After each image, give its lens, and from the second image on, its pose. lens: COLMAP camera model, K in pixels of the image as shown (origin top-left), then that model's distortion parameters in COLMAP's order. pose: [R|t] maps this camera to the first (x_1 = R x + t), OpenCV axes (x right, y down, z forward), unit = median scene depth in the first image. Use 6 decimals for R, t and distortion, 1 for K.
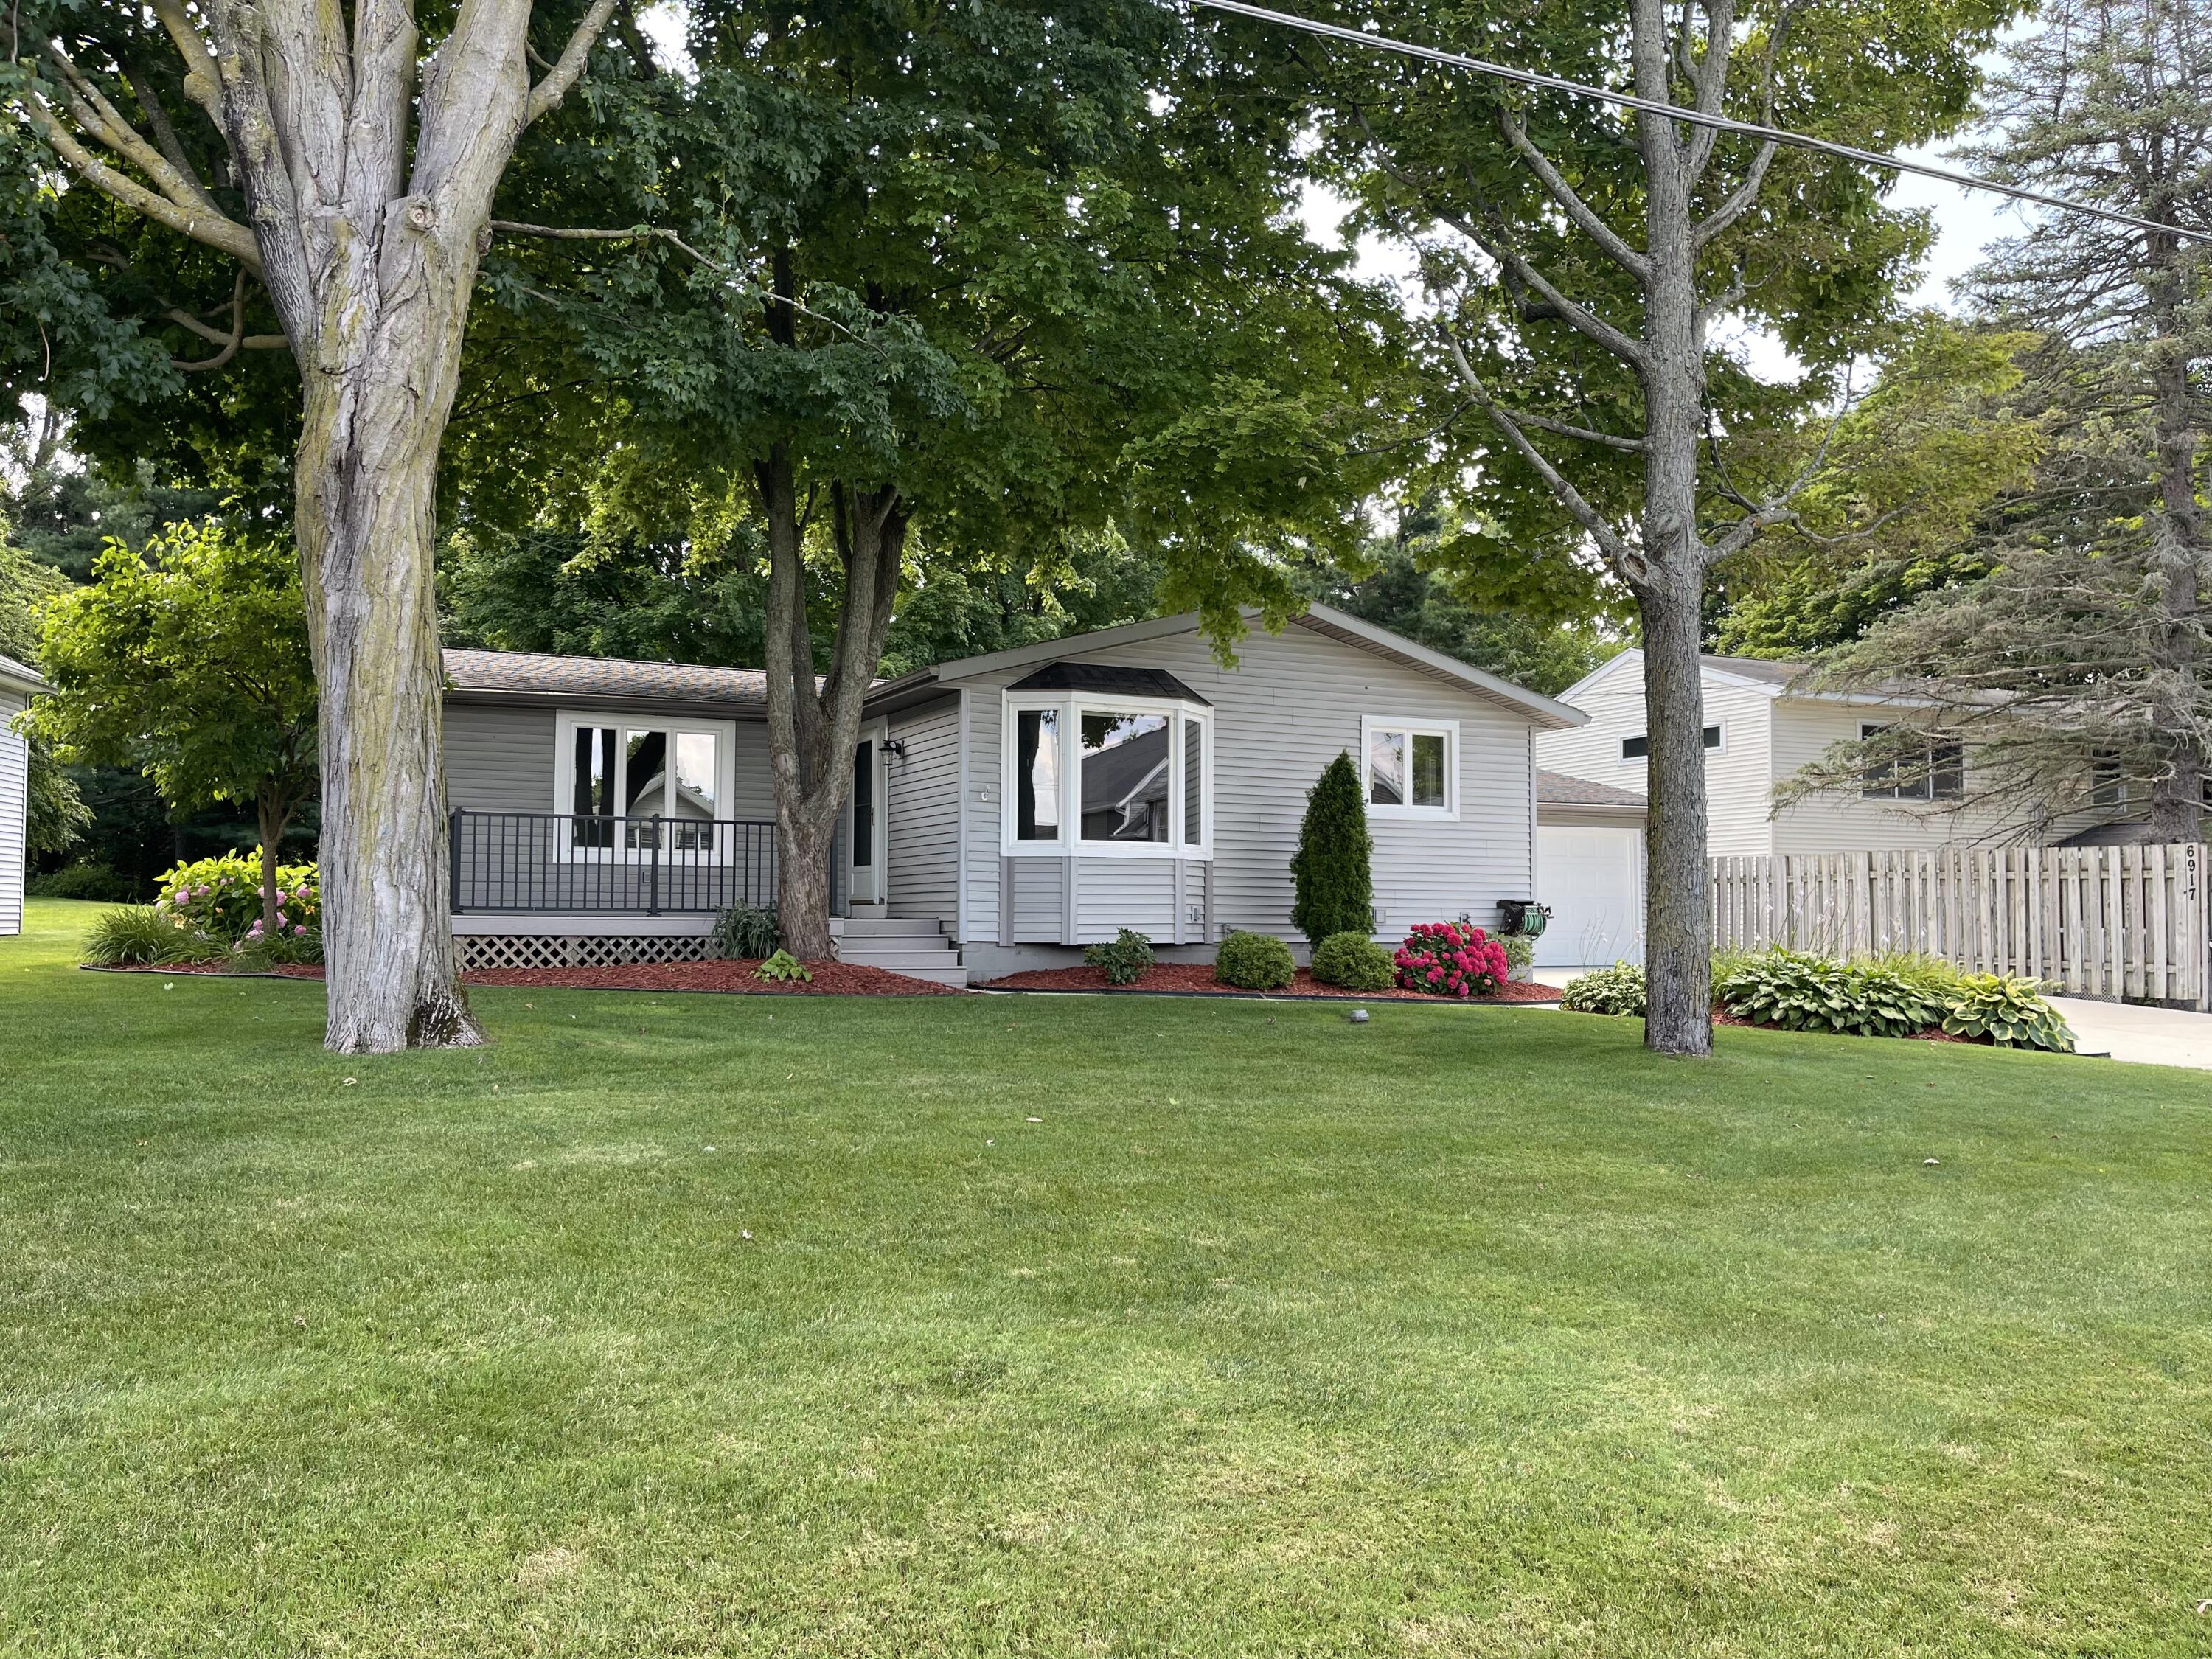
lens RADIAL K [[1728.5, 0, 1106.0], [0, 1728.5, 829.5], [0, 0, 1]] dist [0.153959, -0.000221]
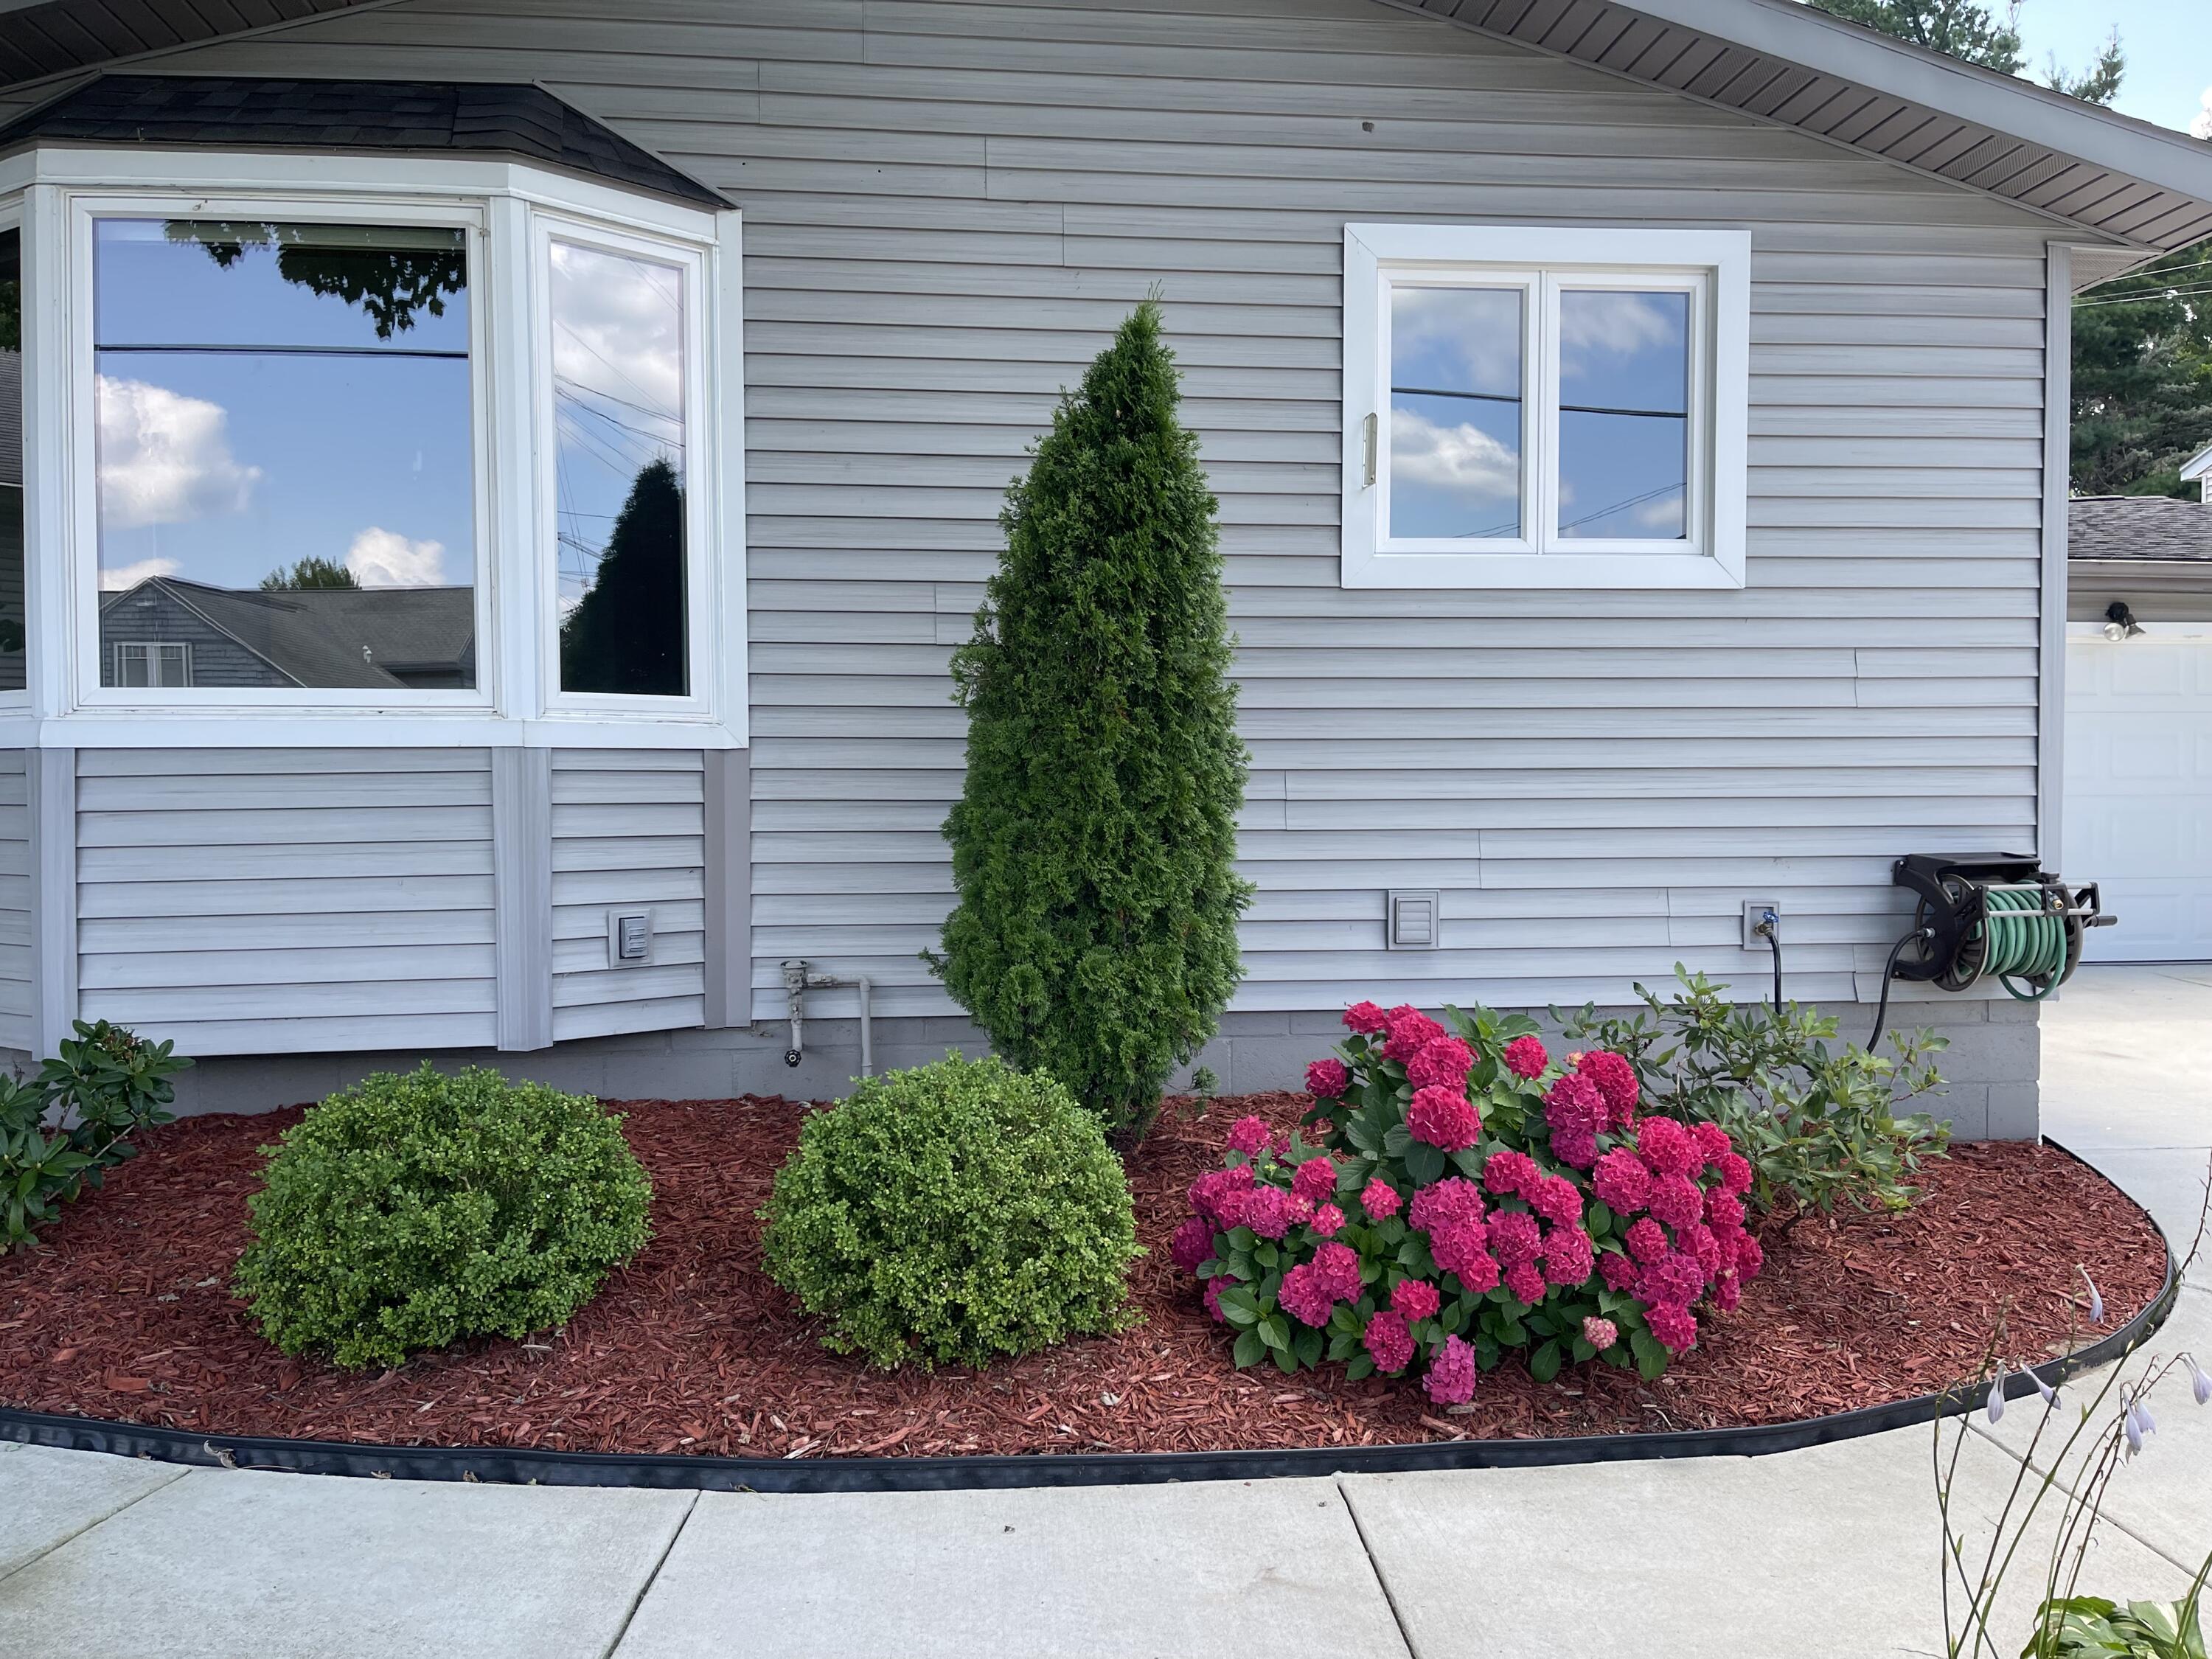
lens RADIAL K [[1703.7, 0, 1103.0], [0, 1703.7, 844.4], [0, 0, 1]] dist [0.057139, -0.001524]
pose [[0.936576, 0.002210, -0.350457, 0.220500], [0.028065, 0.996296, 0.081284, 0.012335], [0.349338, -0.085964, 0.933045, 0.749373]]
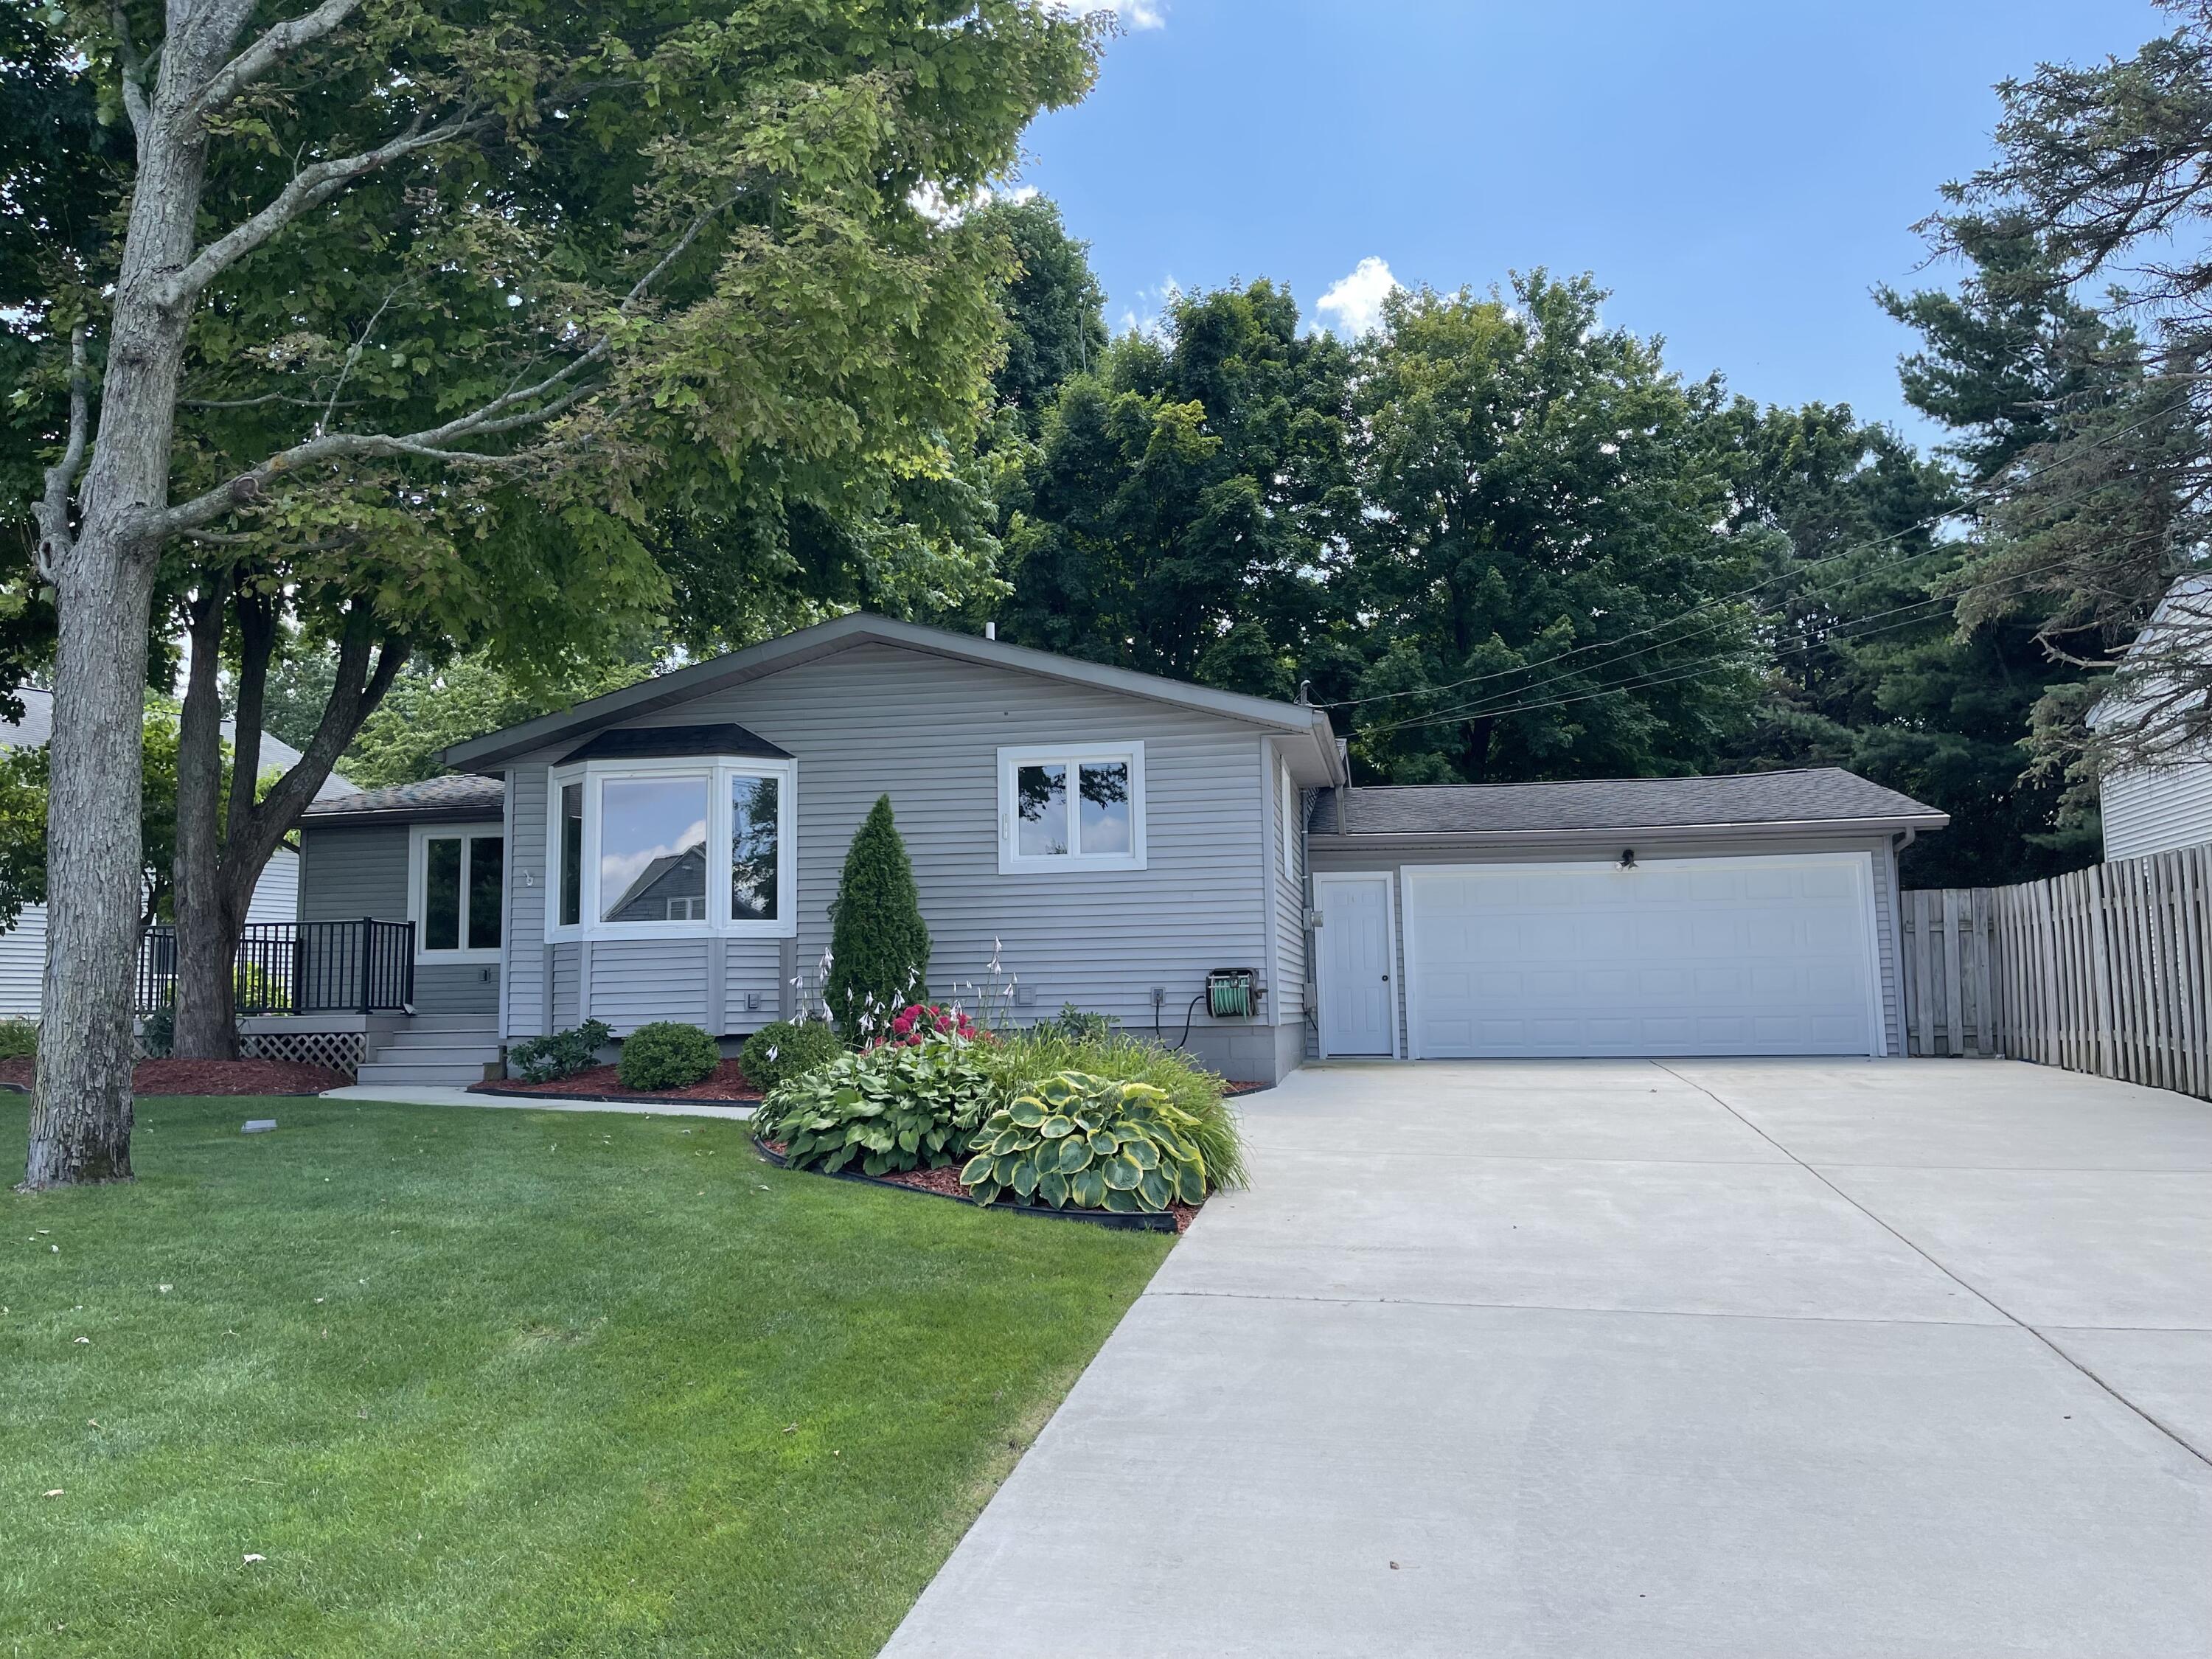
lens RADIAL K [[1703.7, 0, 1103.0], [0, 1703.7, 844.4], [0, 0, 1]] dist [0.057139, -0.001524]
pose [[0.805362, -0.076412, -0.587837, 0.689419], [0.051248, 0.996919, -0.059376, 0.030485], [0.590564, 0.017694, 0.806797, 0.405503]]
